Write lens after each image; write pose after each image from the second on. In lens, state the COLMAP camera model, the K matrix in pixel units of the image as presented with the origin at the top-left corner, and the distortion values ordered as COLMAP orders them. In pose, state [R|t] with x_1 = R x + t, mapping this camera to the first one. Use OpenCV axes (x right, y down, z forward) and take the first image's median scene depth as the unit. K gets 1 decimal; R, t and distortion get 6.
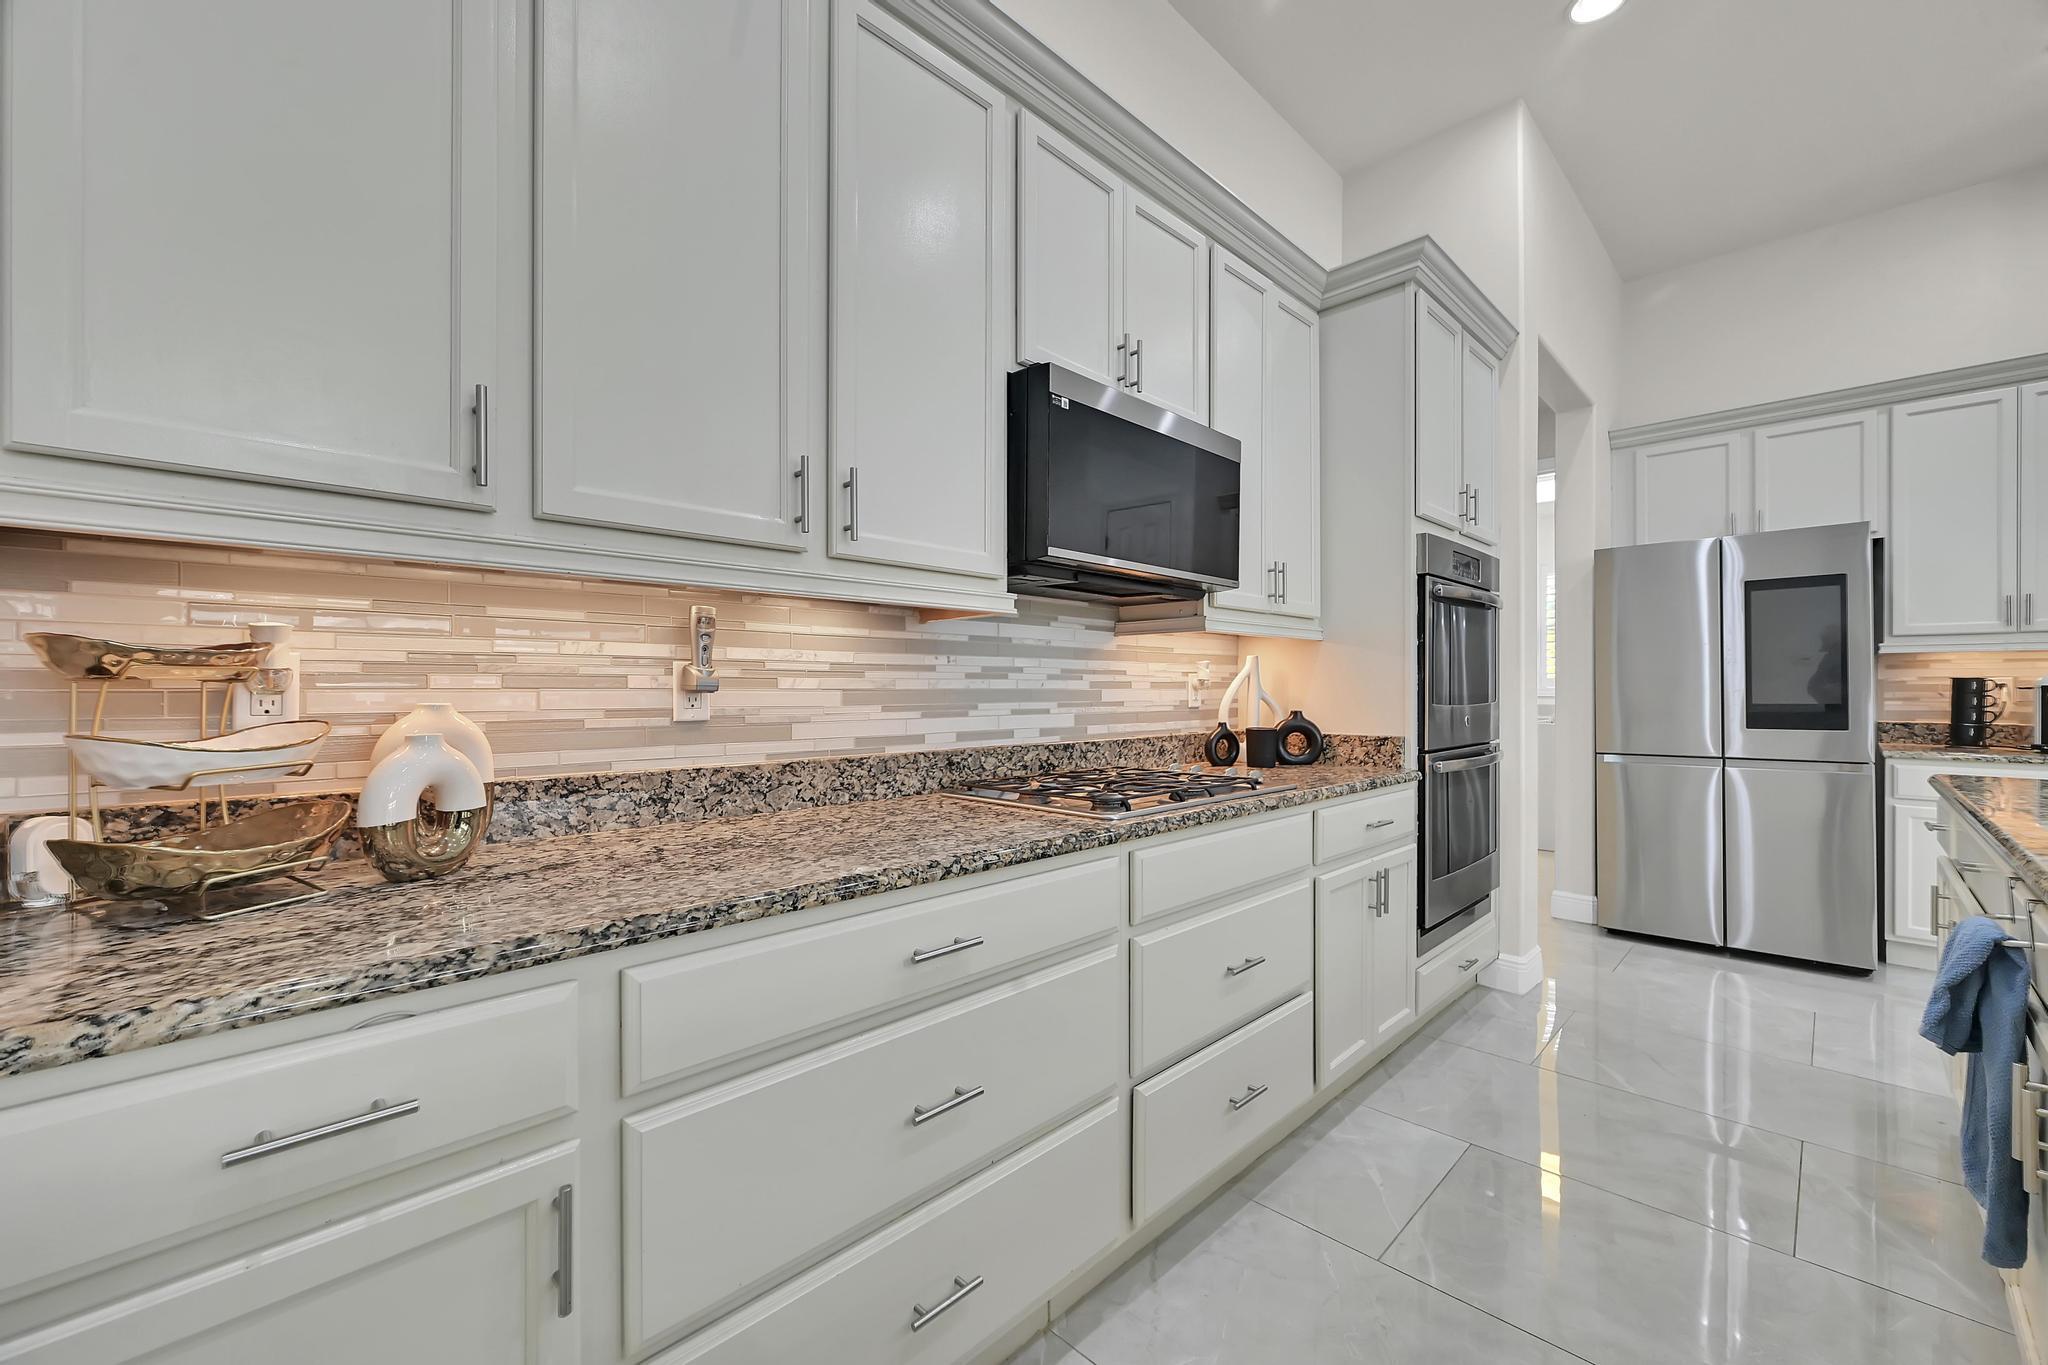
lens RADIAL K [[821.4, 0, 1026.0], [0, 821.4, 689.3], [0, 0, 1]] dist [-0.000190, -0.000149]
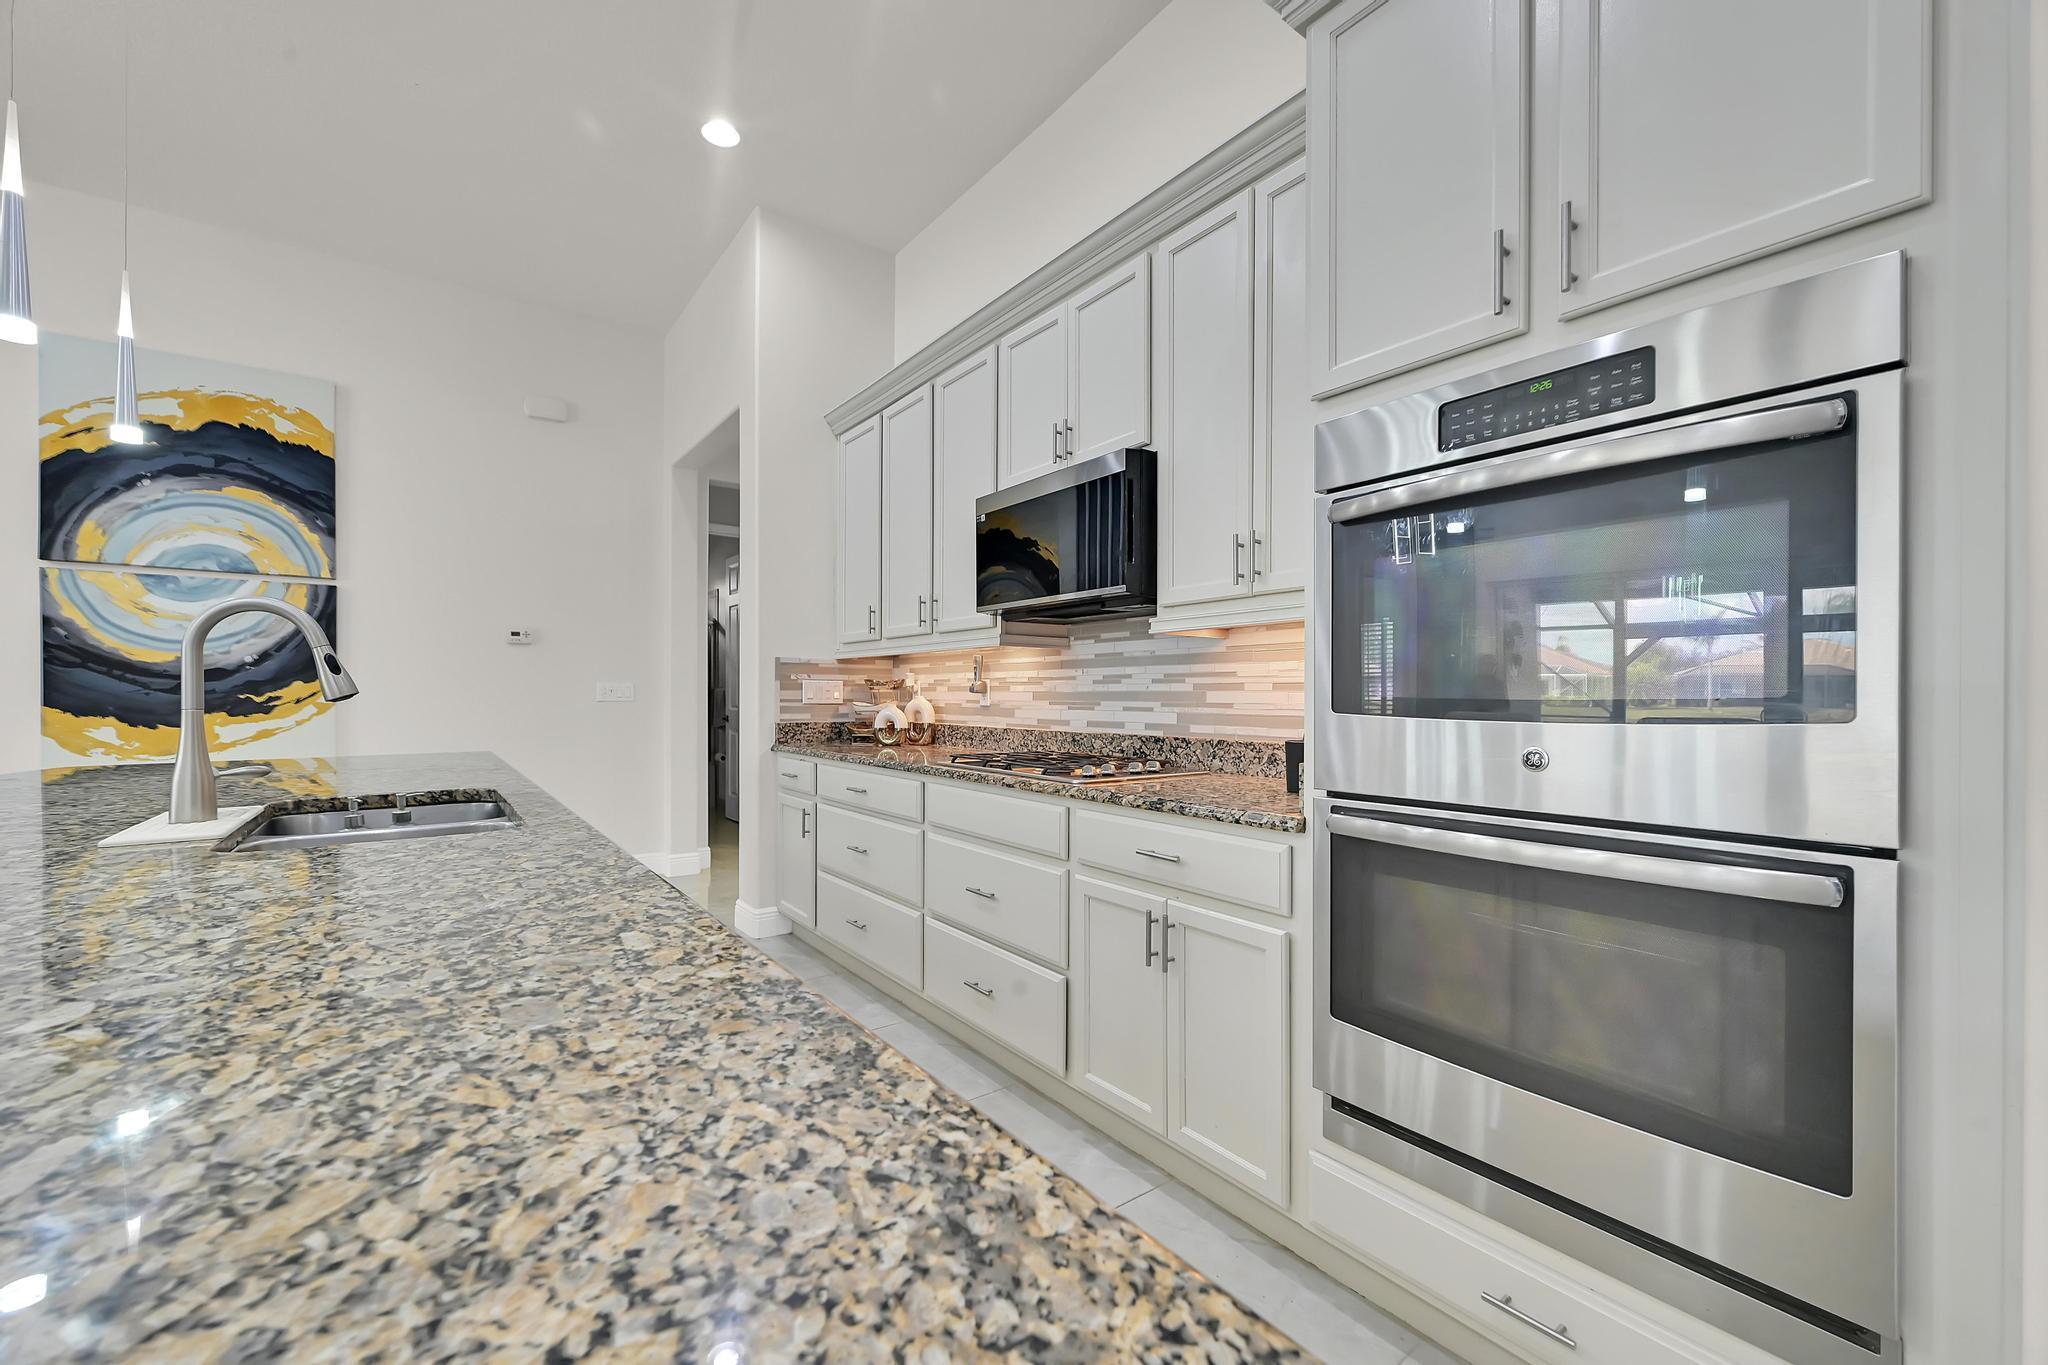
lens RADIAL K [[820.2, 0, 1021.2], [0, 820.2, 701.4], [0, 0, 1]] dist [0.001039, 0.000201]
pose [[-0.148753, 0.006915, -0.988850, 1.309533], [-0.001911, 0.999972, 0.007281, 0.006770], [0.988873, 0.002973, -0.148735, 1.035612]]
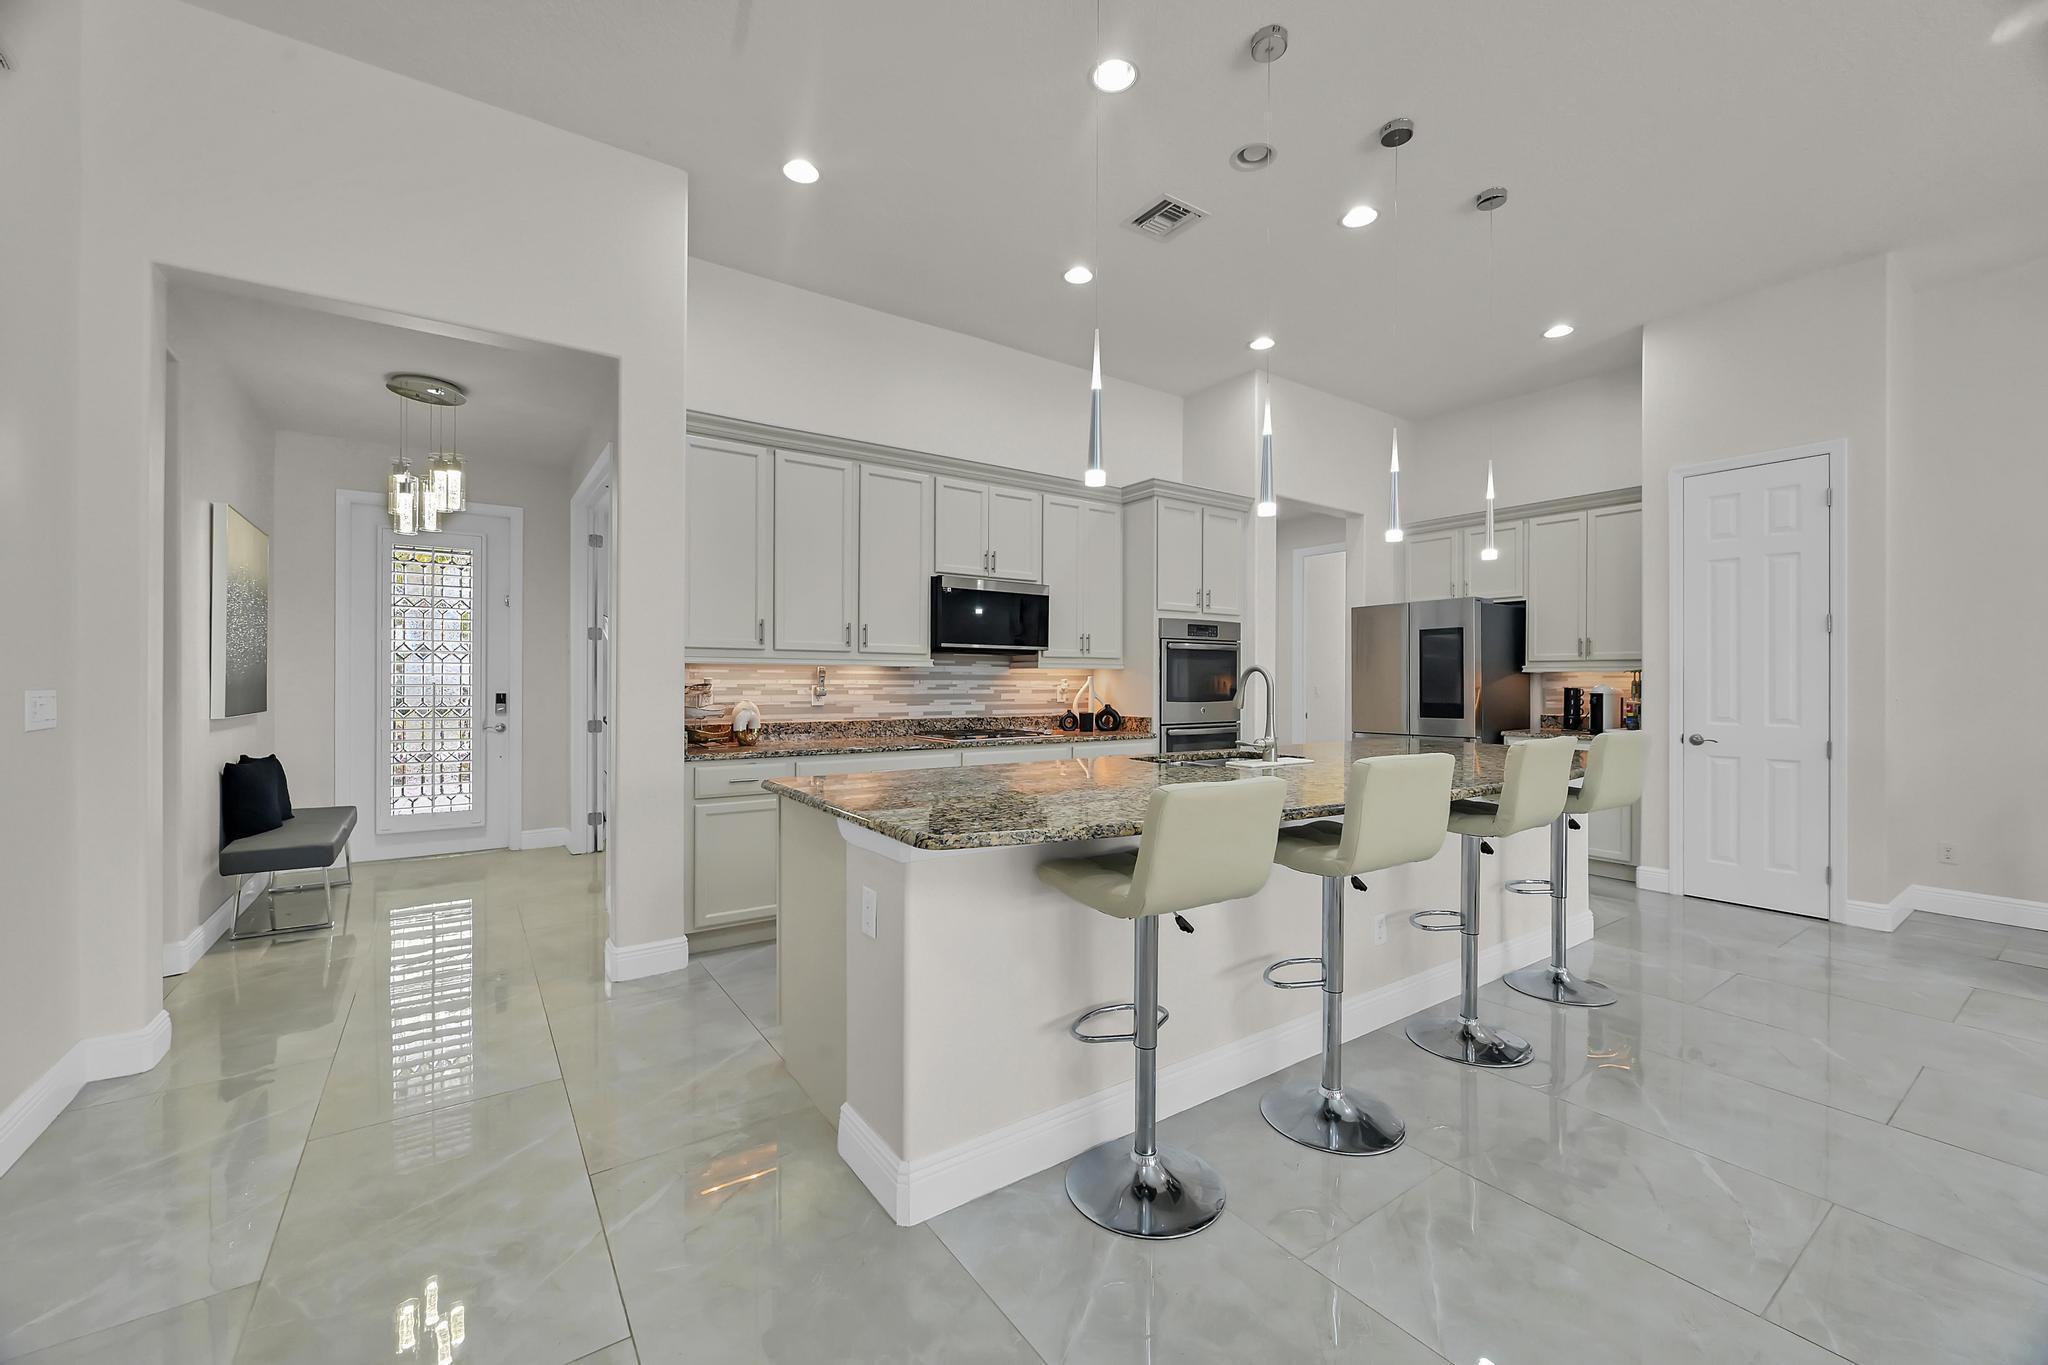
lens RADIAL K [[802.3, 0, 1026.2], [0, 802.3, 685.1], [0, 0, 1]] dist [0.000226, -0.000107]
pose [[0.984703, 0.004274, -0.174191, 0.593214], [-0.003545, 0.999984, 0.004491, -0.036297], [0.174207, -0.003805, 0.984702, -1.217241]]
